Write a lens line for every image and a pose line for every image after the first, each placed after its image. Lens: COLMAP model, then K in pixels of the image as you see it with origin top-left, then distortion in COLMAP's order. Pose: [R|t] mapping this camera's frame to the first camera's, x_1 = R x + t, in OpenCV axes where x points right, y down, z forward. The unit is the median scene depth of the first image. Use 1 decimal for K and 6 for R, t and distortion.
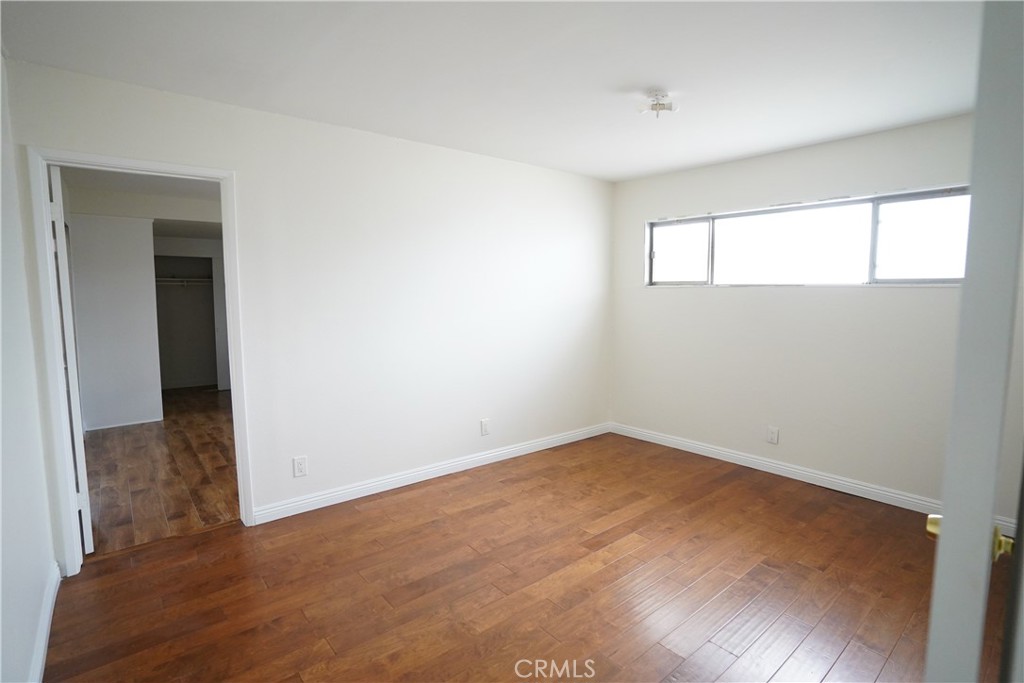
lens RADIAL K [[504.1, 0, 514.4], [0, 504.1, 340.4], [0, 0, 1]] dist [-0.078163, 0.035647]
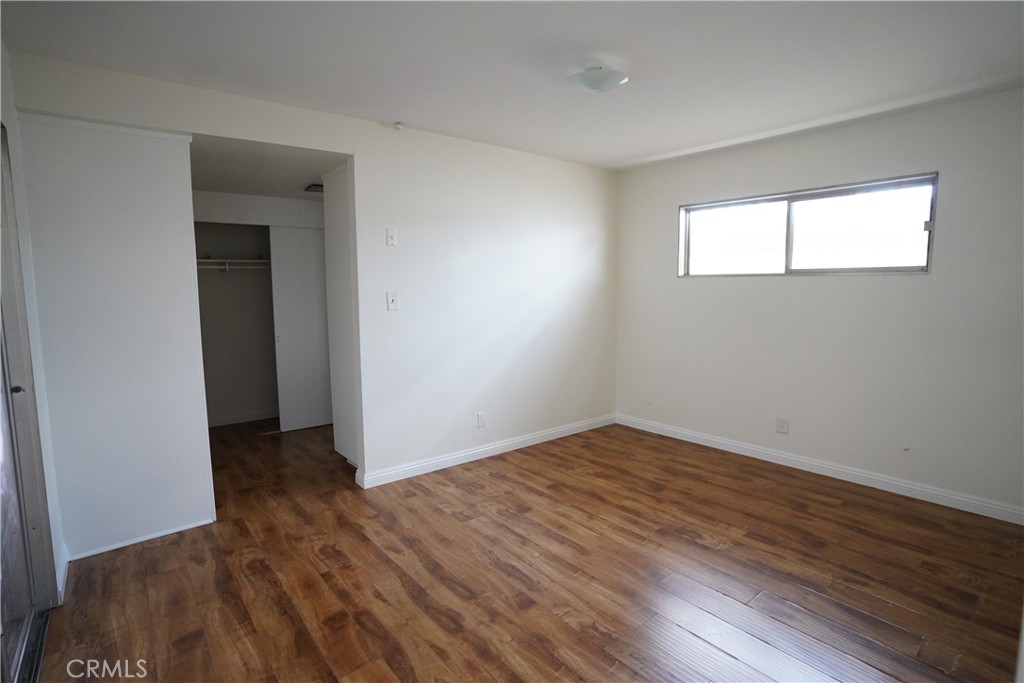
lens RADIAL K [[504.1, 0, 514.4], [0, 504.1, 340.4], [0, 0, 1]] dist [-0.078163, 0.035647]
pose [[0.999967, -0.003058, -0.007514, -0.289439], [0.003202, 0.999811, 0.019192, -0.030534], [0.007454, -0.019215, 0.999788, 0.351979]]
